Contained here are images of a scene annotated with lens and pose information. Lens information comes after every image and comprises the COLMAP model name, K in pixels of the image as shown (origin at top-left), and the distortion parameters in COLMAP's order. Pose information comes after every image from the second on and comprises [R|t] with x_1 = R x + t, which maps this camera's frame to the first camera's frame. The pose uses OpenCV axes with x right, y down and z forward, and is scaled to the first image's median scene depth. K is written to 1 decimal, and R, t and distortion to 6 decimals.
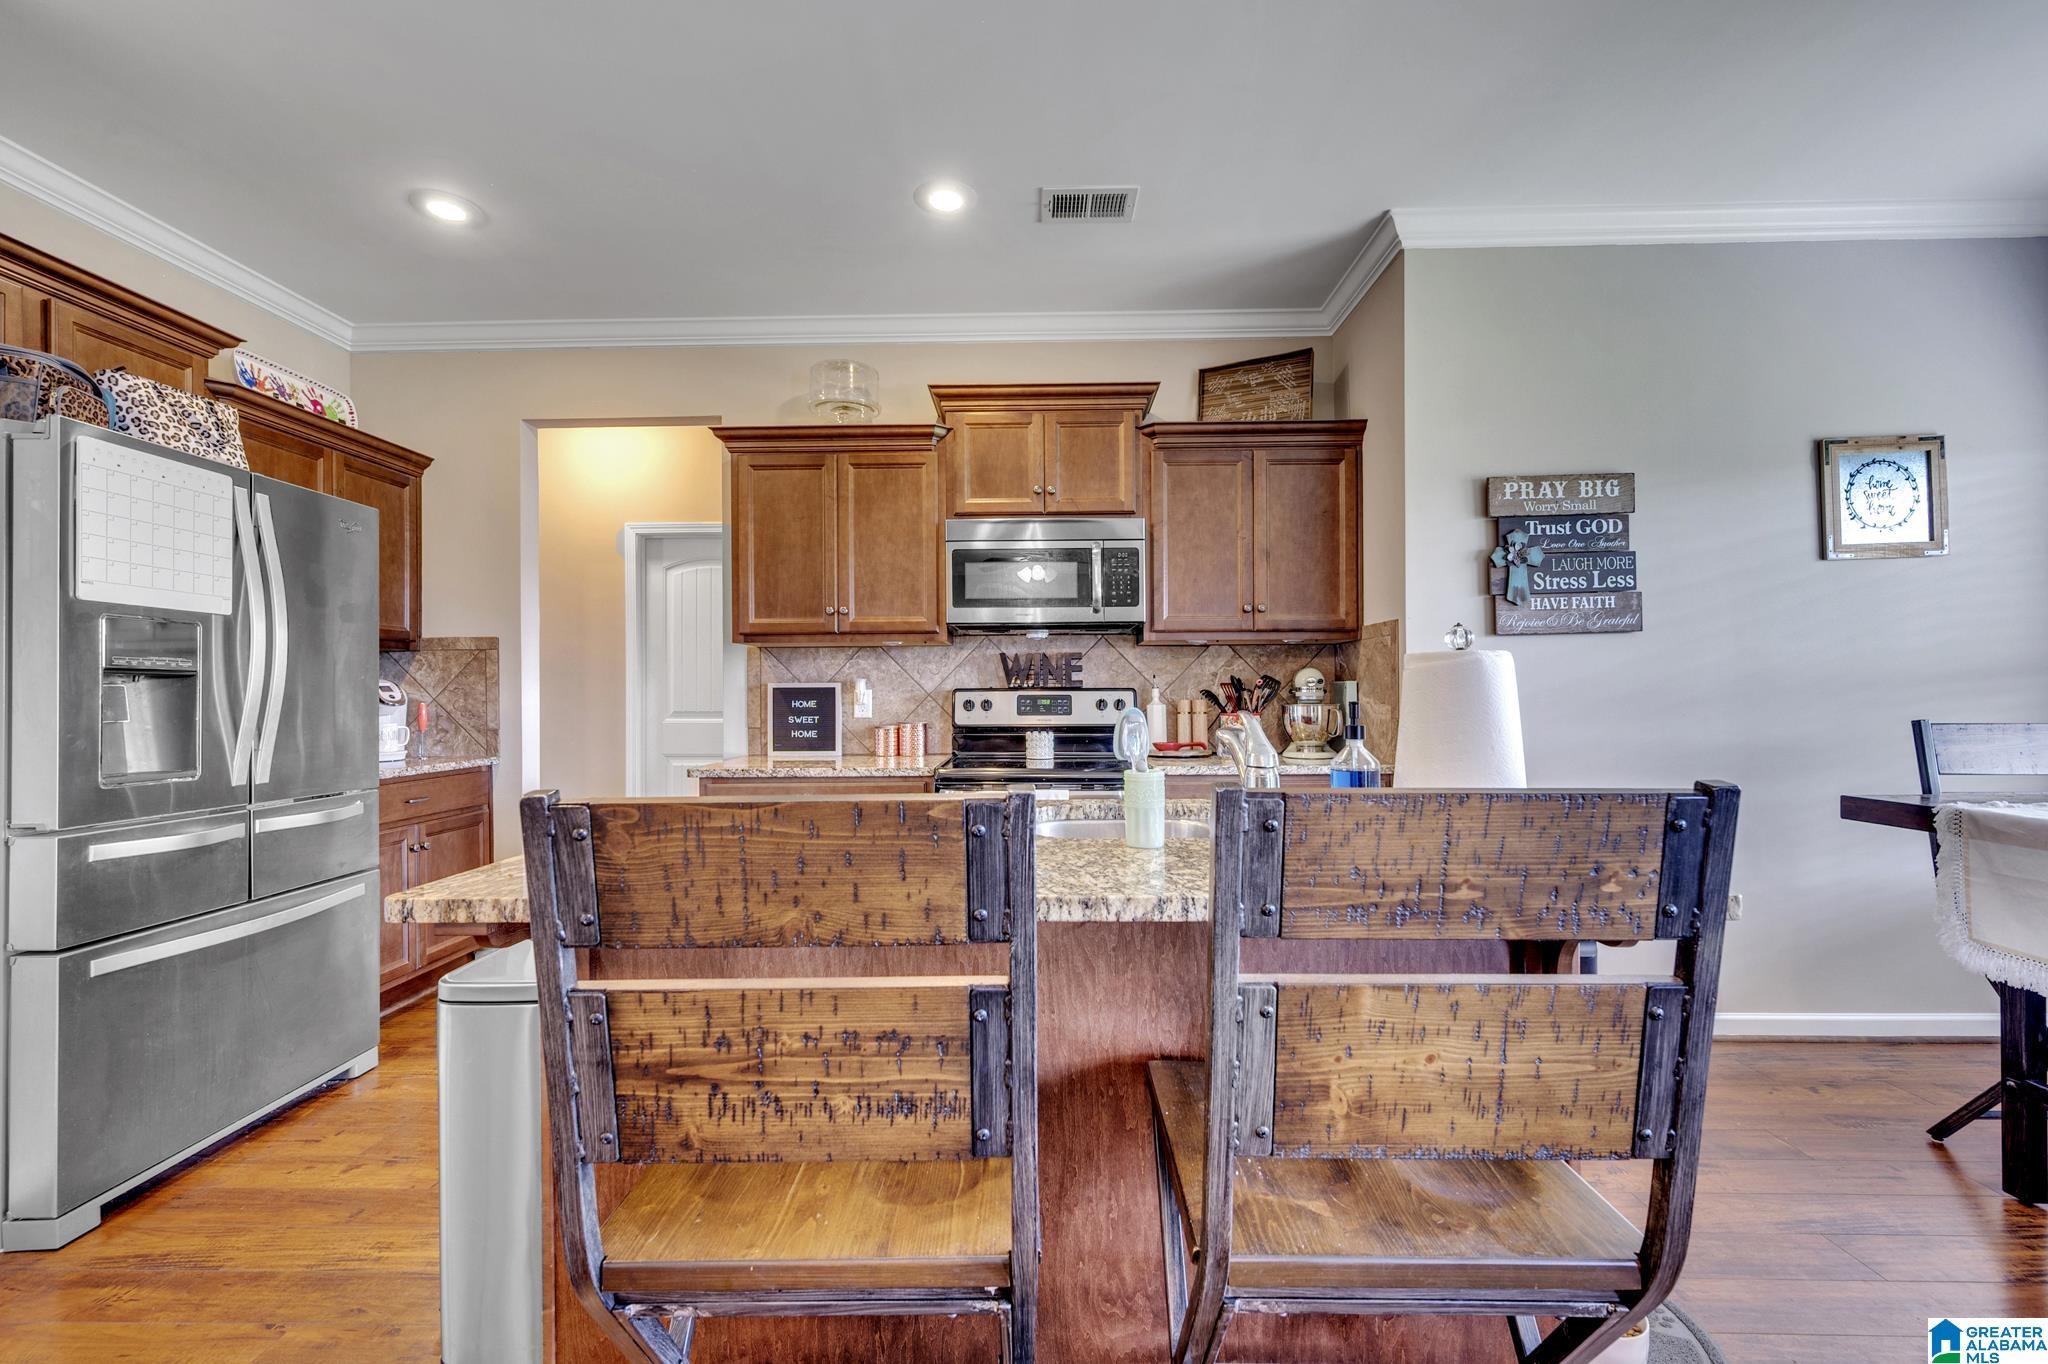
lens RADIAL K [[855.9, 0, 1024.3], [0, 855.9, 690.1], [0, 0, 1]] dist [-0.000100, 0.000077]
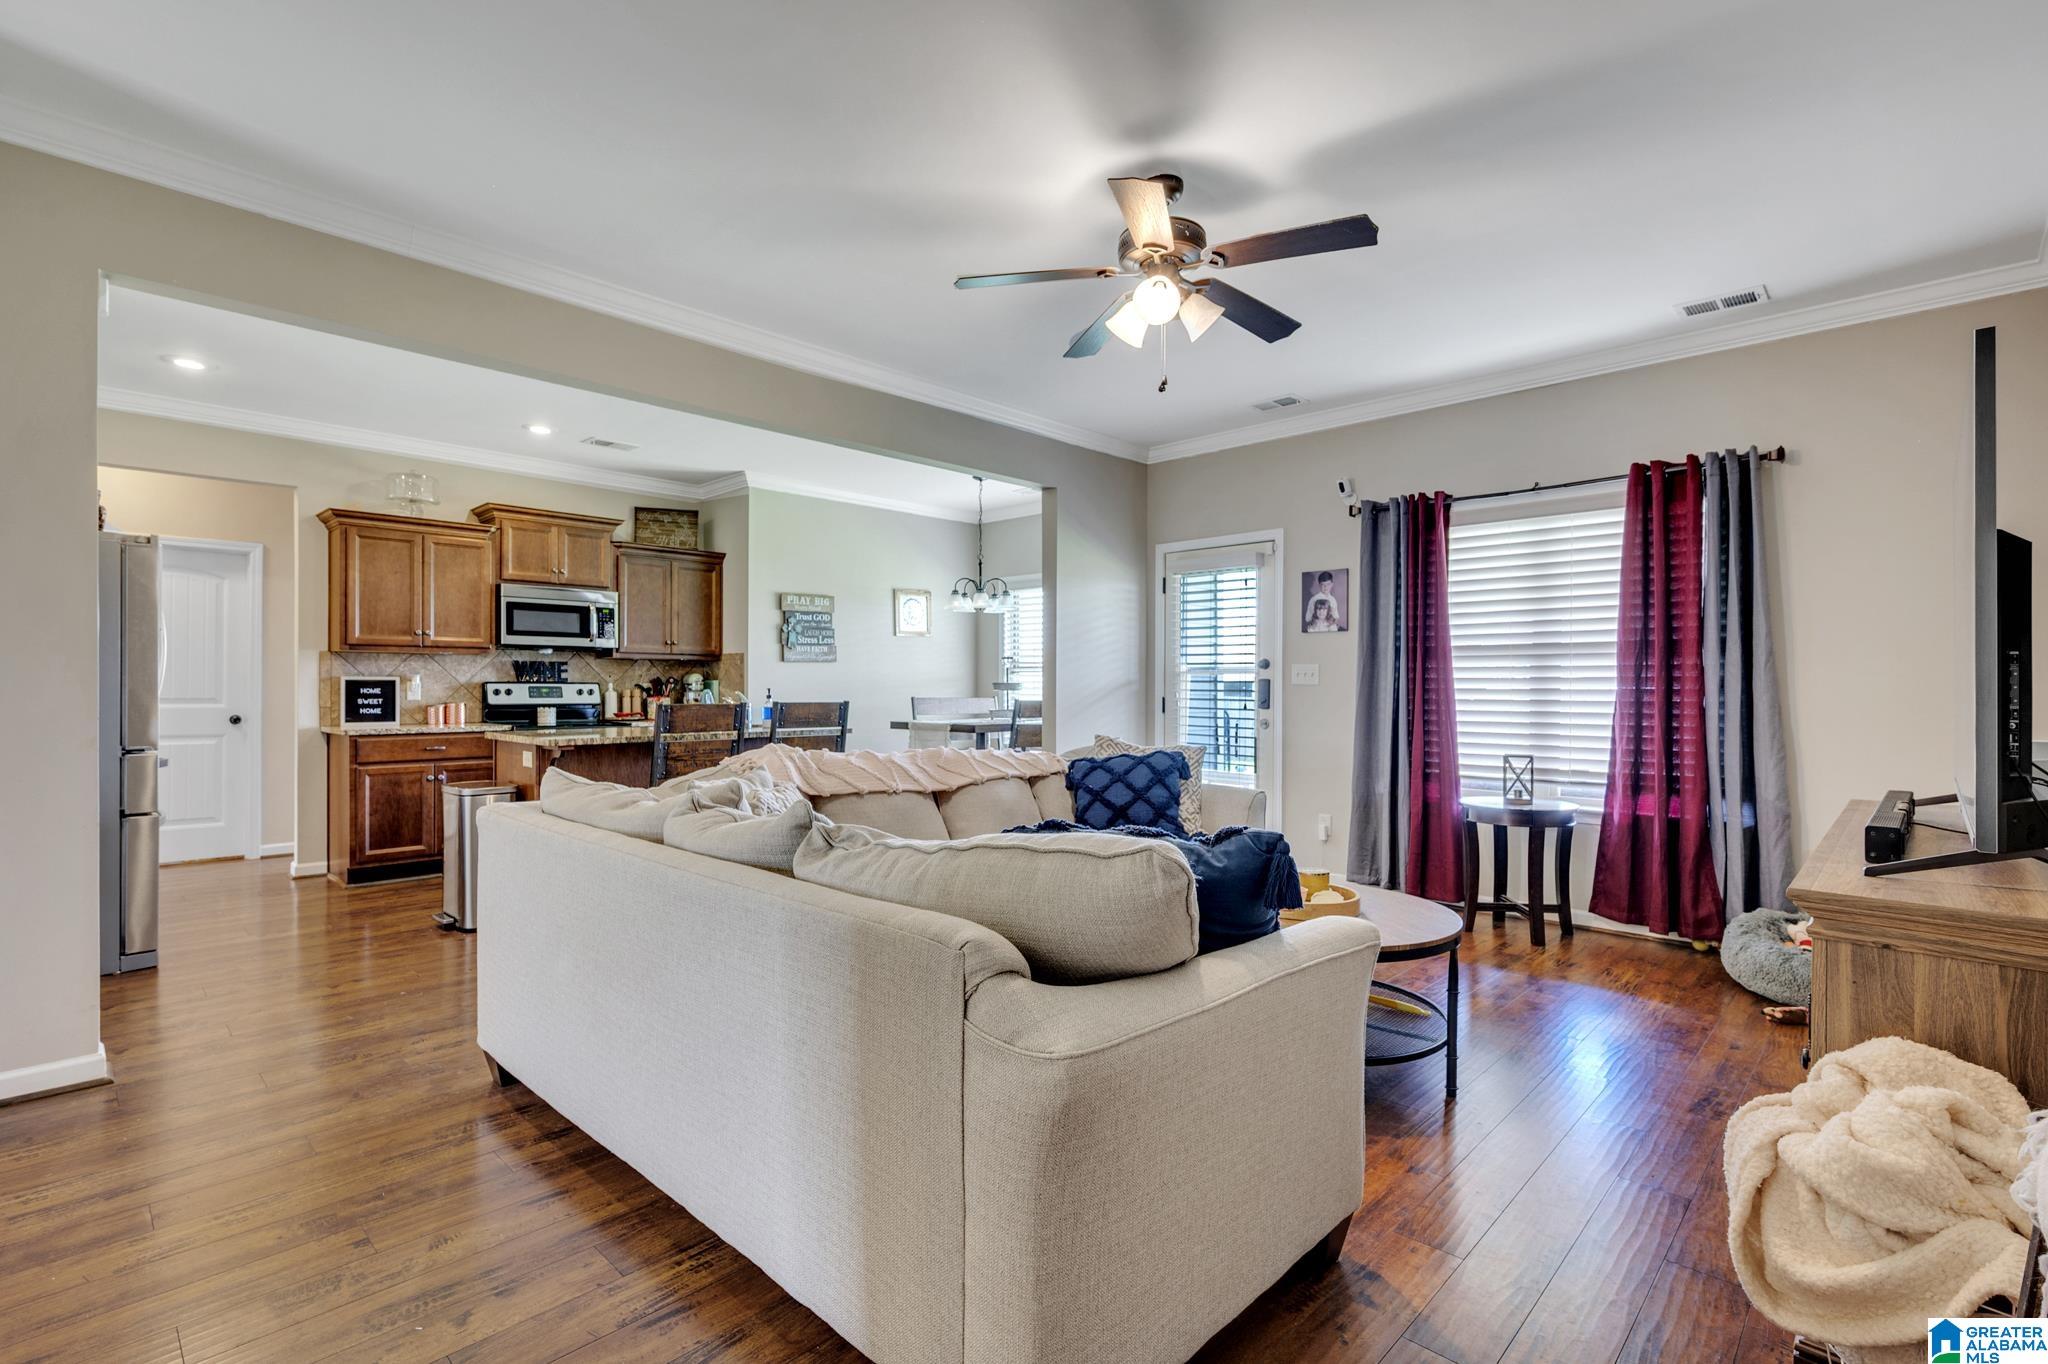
lens RADIAL K [[937.4, 0, 1029.3], [0, 937.4, 689.1], [0, 0, 1]] dist [-0.001455, -0.000679]
pose [[0.676124, 0.006567, 0.736758, -0.742355], [-0.008698, 0.999962, -0.000931, 0.005174], [-0.736736, -0.005779, 0.676156, -1.030018]]
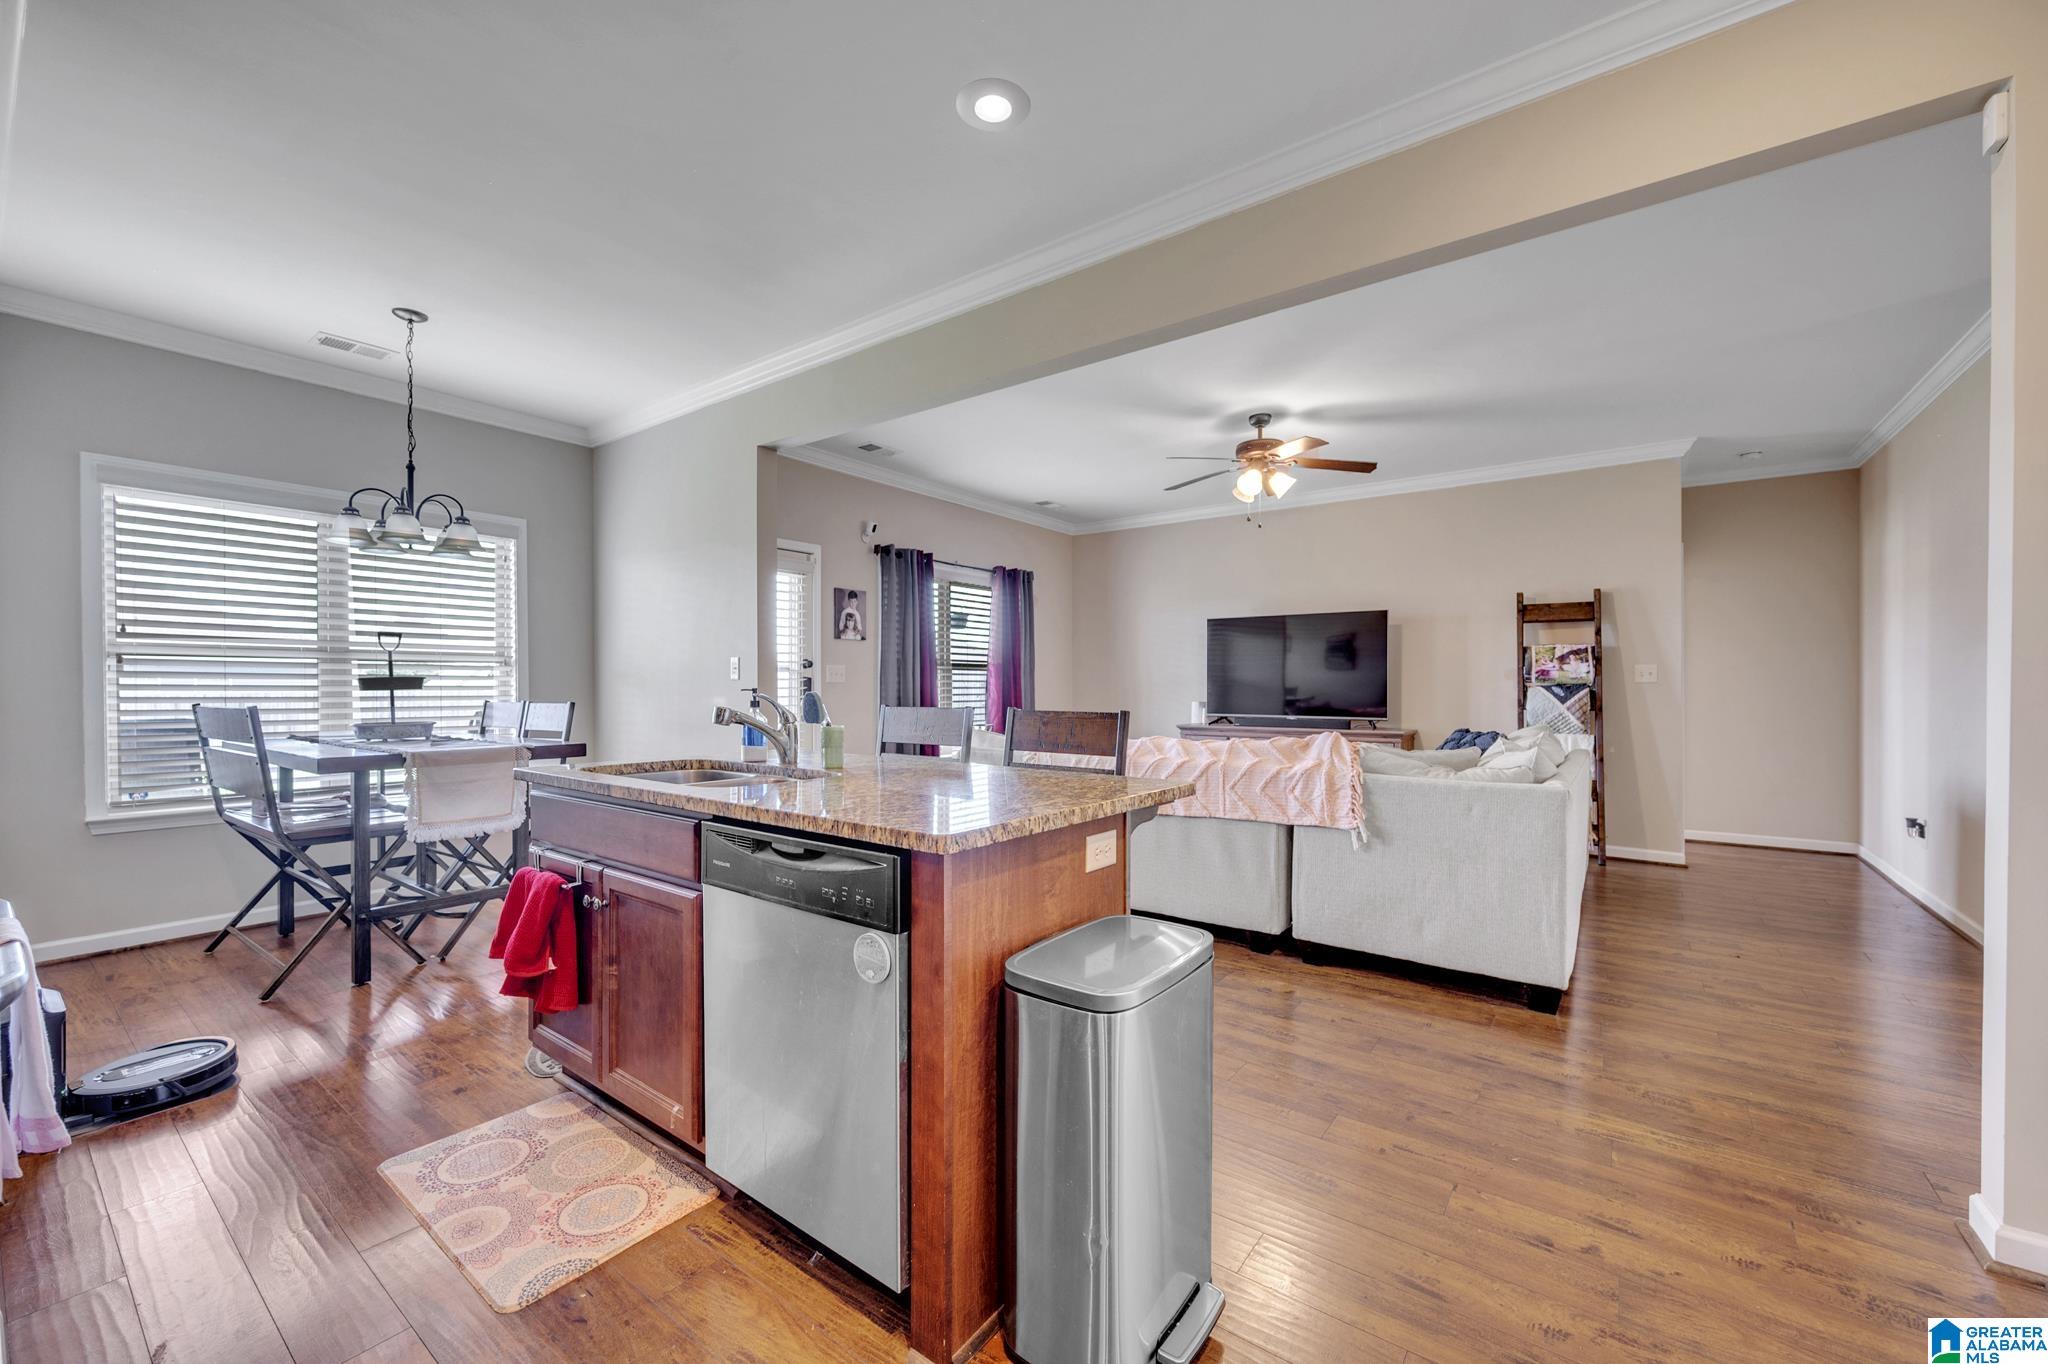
lens RADIAL K [[806.0, 0, 1028.1], [0, 806.0, 682.5], [0, 0, 1]] dist [0.001699, -0.000977]
pose [[-0.814526, 0.006797, 0.580087, -0.498904], [0.002233, 0.999961, -0.008582, 0.006583], [-0.580123, -0.005695, -0.814509, 0.853761]]
